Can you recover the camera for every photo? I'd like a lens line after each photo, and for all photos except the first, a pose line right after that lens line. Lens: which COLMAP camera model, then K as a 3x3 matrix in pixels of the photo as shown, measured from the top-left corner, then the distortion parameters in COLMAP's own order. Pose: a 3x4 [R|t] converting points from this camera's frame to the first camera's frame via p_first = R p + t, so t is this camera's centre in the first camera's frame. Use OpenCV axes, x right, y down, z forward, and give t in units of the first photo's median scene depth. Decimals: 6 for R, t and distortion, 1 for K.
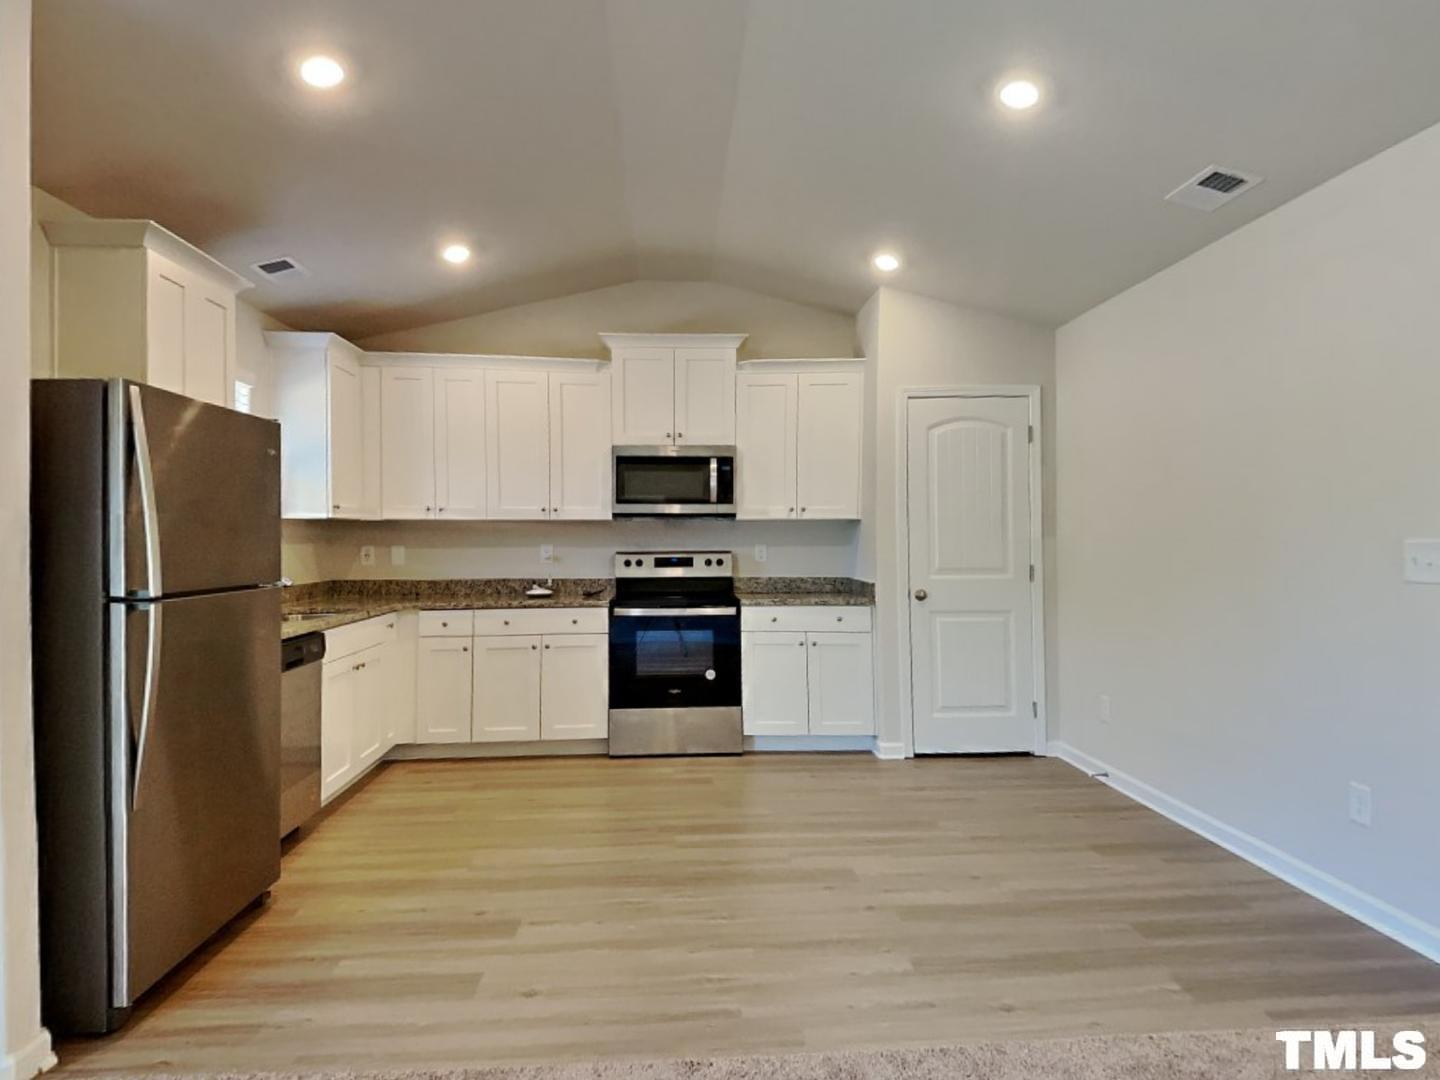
lens RADIAL K [[847.7, 0, 720.0], [0, 847.7, 540.0], [0, 0, 1]] dist [0.001052, -0.000668]
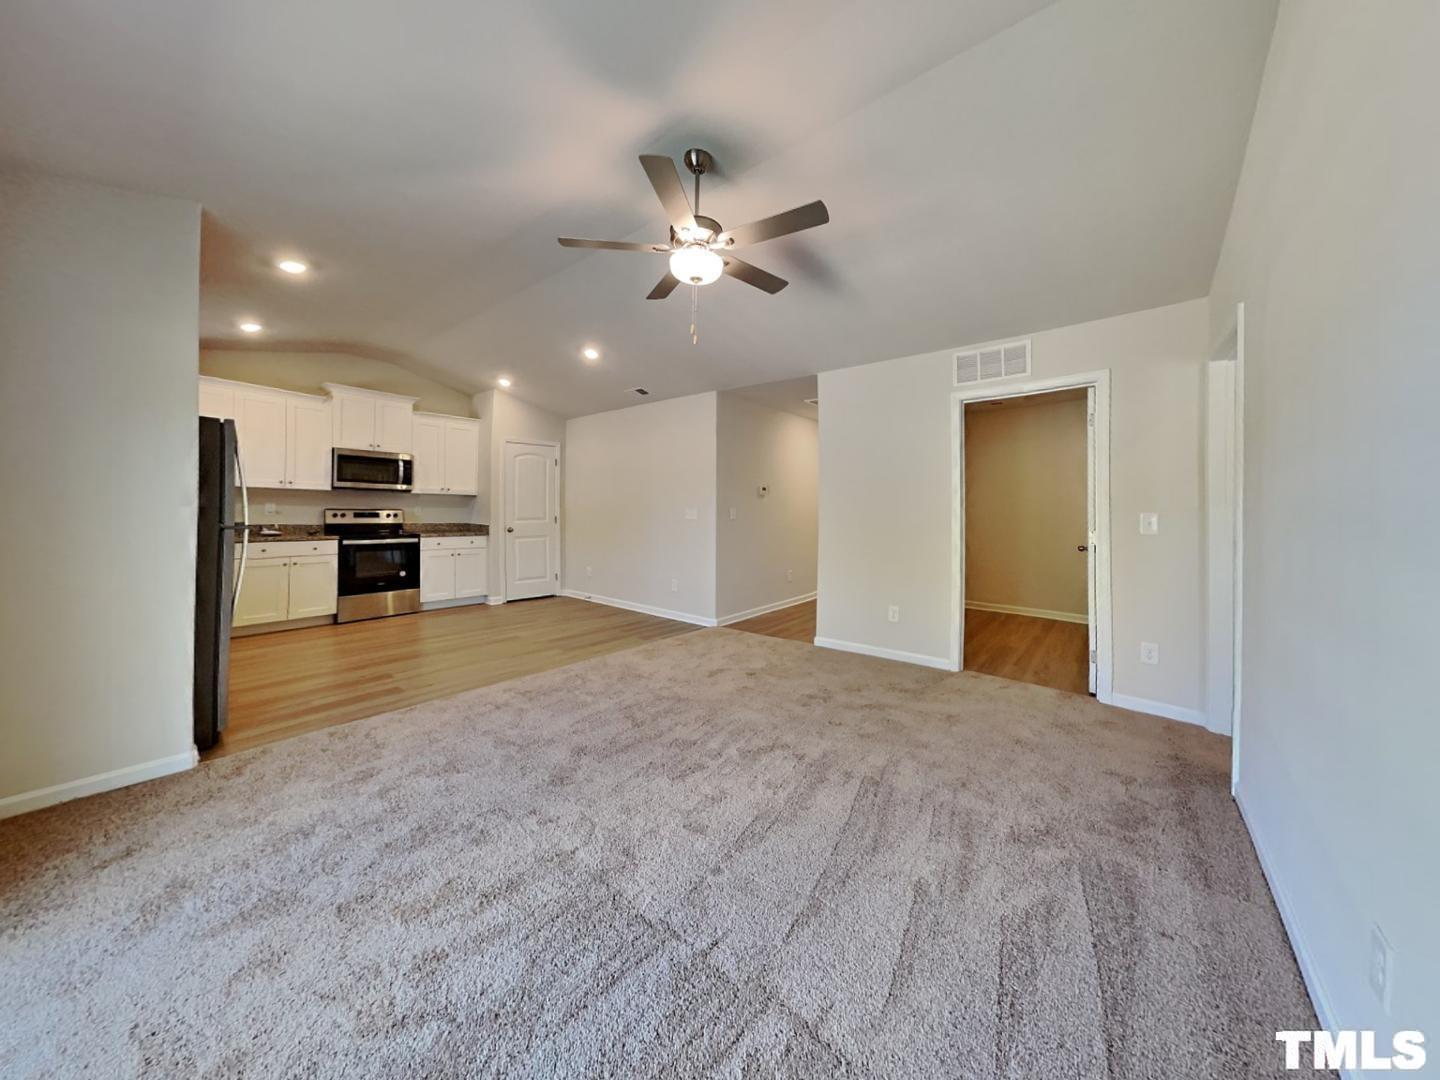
lens RADIAL K [[583.3, 0, 719.1], [0, 583.3, 498.9], [0, 0, 1]] dist [0.001961, 0.000311]
pose [[0.650710, 0.030715, 0.758705, -0.541681], [-0.018424, 0.999526, -0.024663, 0.009496], [-0.759103, 0.002070, 0.650968, -0.400028]]
